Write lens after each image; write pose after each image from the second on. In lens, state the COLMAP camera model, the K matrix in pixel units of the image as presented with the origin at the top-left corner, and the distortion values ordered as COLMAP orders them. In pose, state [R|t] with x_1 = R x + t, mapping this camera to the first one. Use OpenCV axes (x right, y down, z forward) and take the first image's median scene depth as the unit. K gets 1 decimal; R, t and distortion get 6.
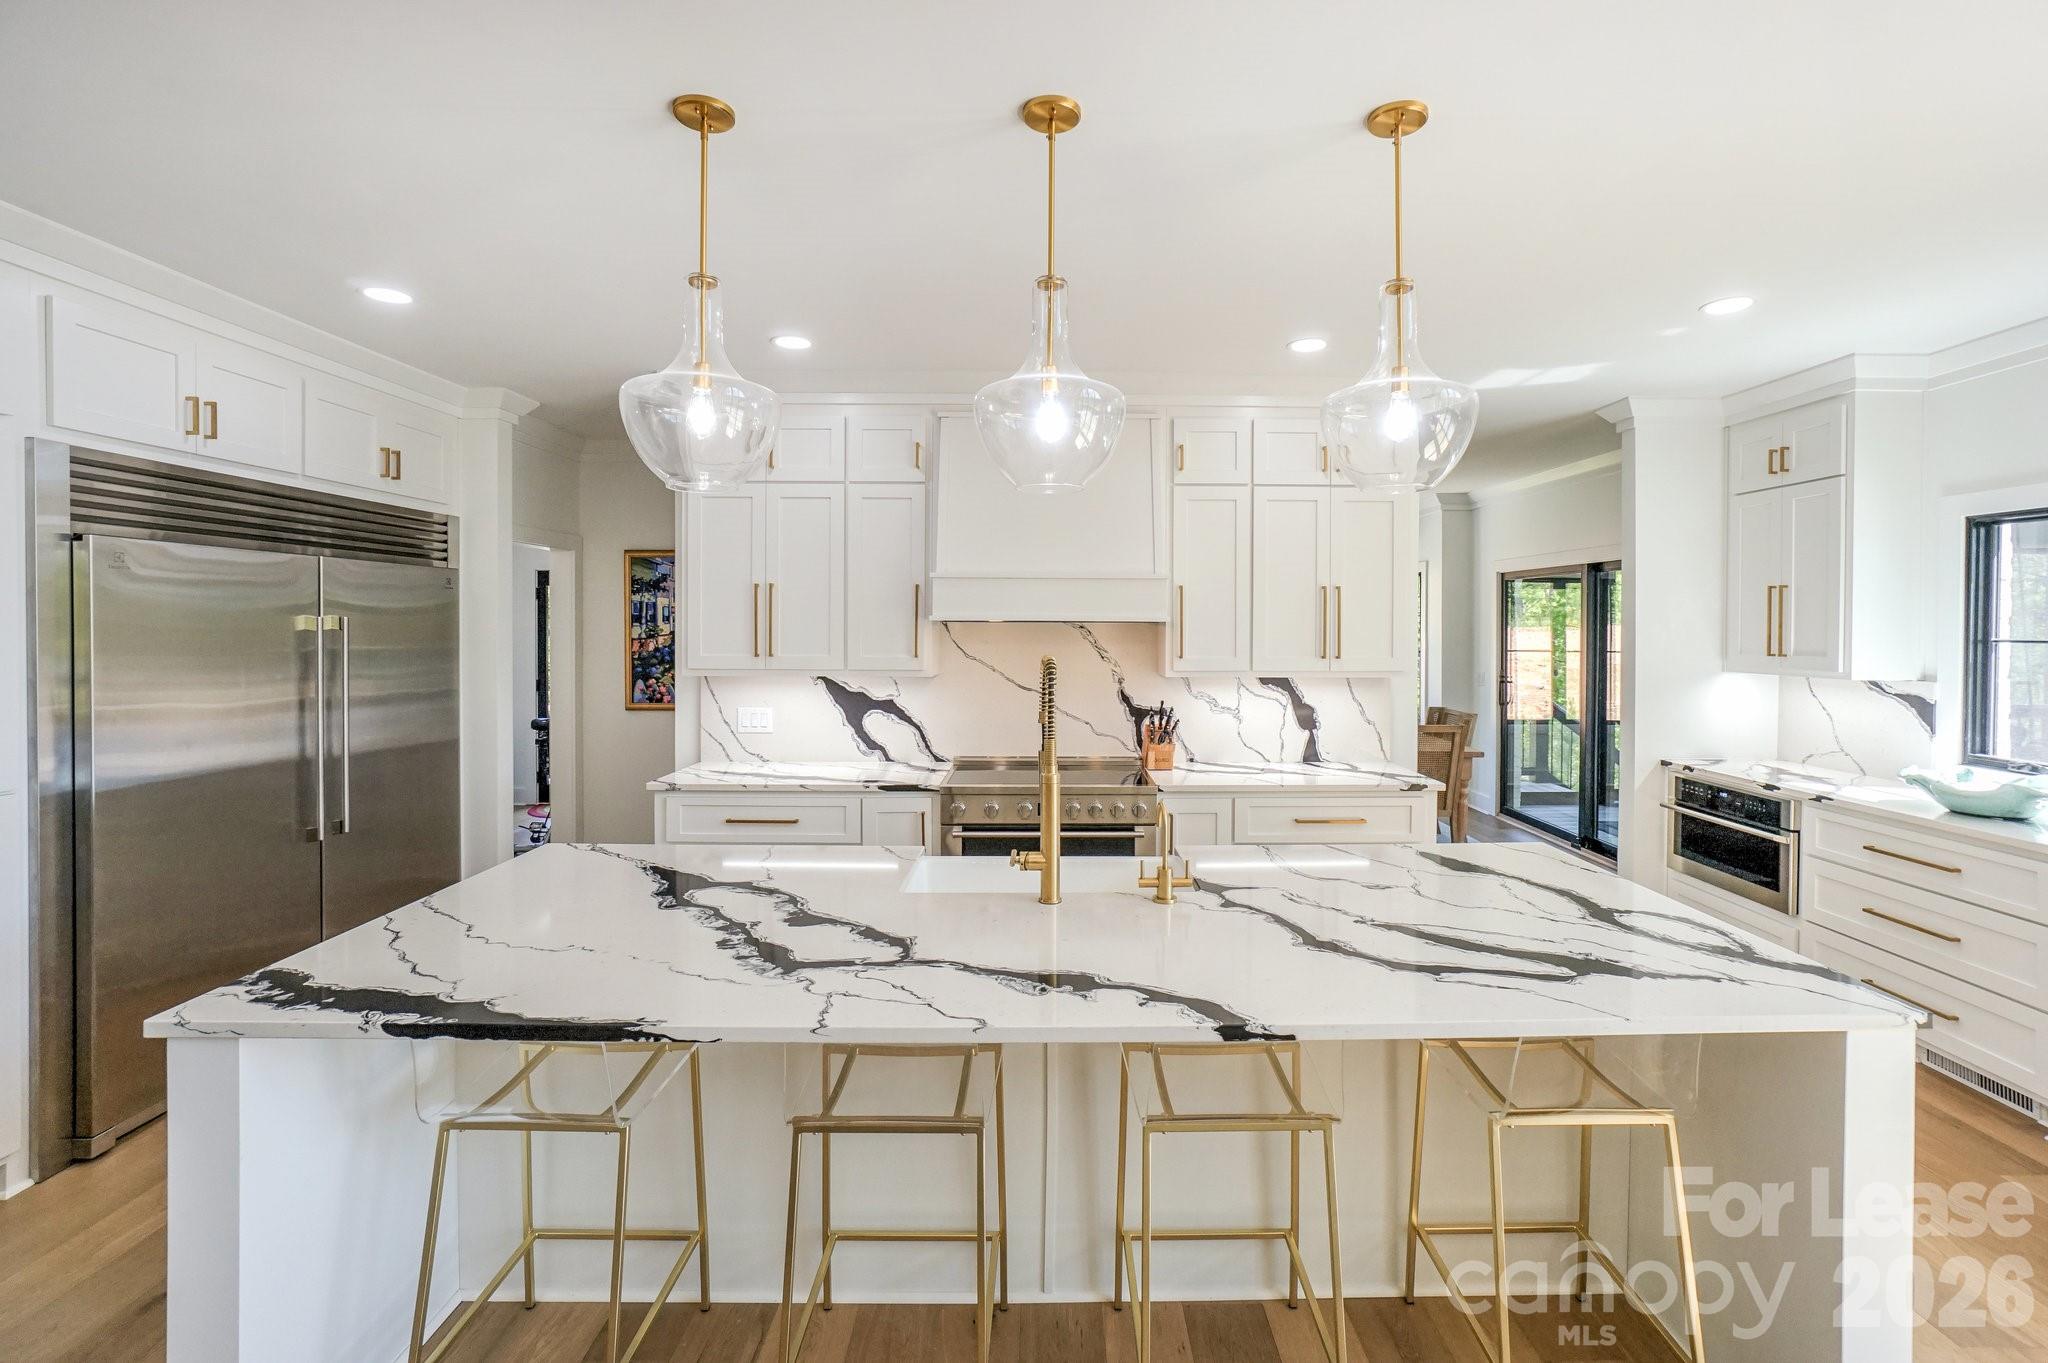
lens RADIAL K [[899.3, 0, 1050.0], [0, 899.3, 636.6], [0, 0, 1]] dist [-0.037916, 0.014730]
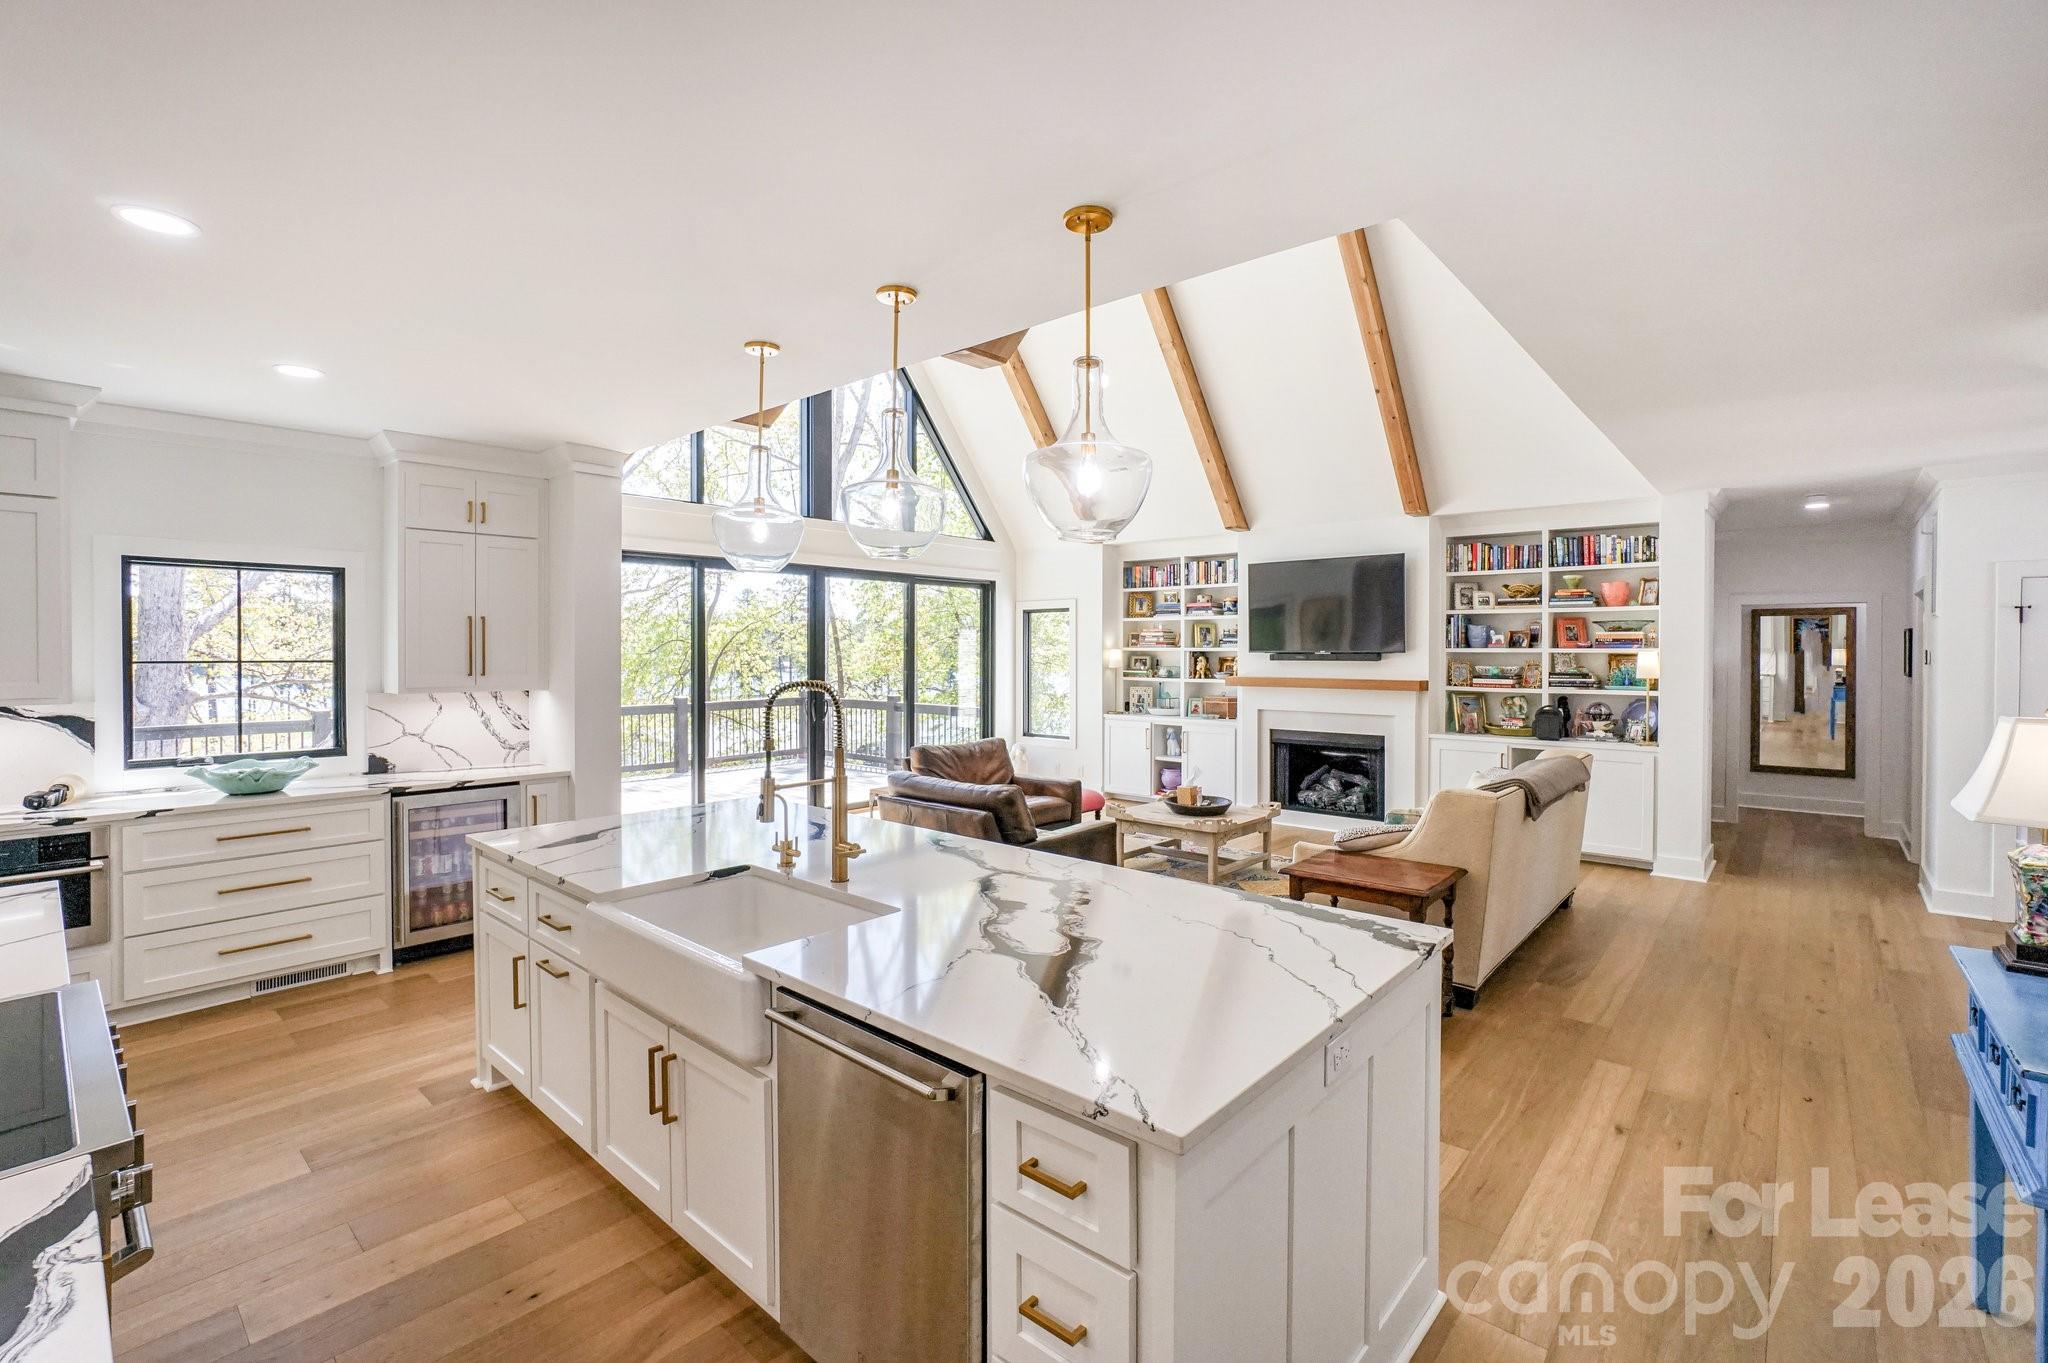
lens RADIAL K [[896.7, 0, 1030.0], [0, 896.7, 663.8], [0, 0, 1]] dist [-0.015722, 0.000199]
pose [[-0.740221, -0.015163, 0.672193, -0.544305], [0.006080, 0.999554, 0.029243, -0.018877], [-0.672336, 0.025733, -0.739799, 0.927876]]
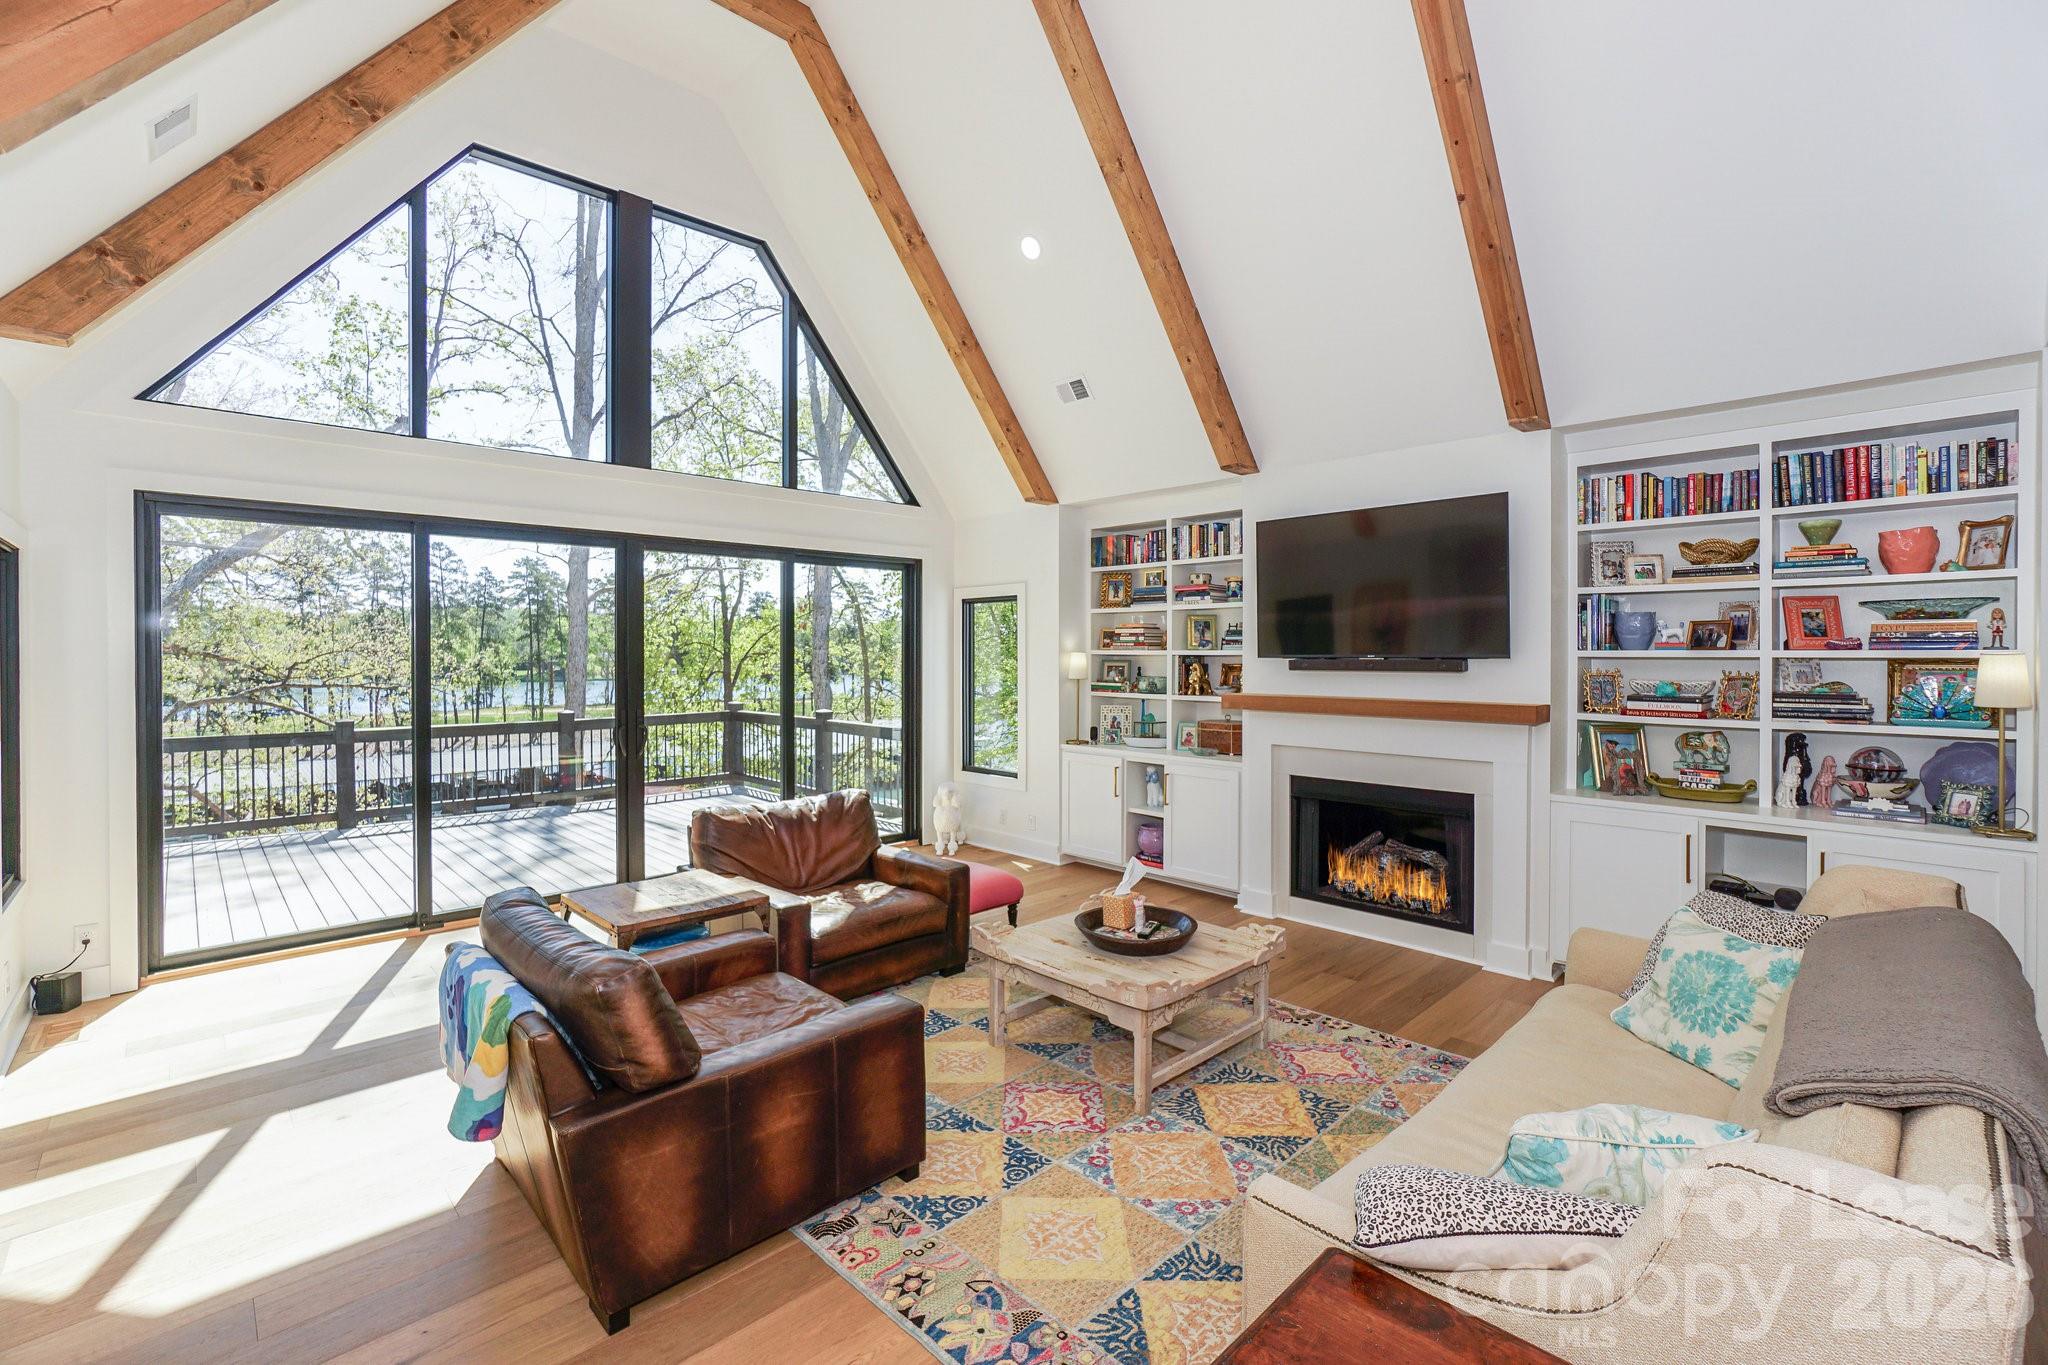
lens RADIAL K [[901.7, 0, 1021.4], [0, 901.7, 659.1], [0, 0, 1]] dist [-0.047981, 0.022077]
pose [[-0.689236, -0.008484, 0.724487, -0.263357], [0.008718, 0.999762, 0.020002, -0.009113], [-0.724484, 0.020102, -0.688998, 0.251144]]
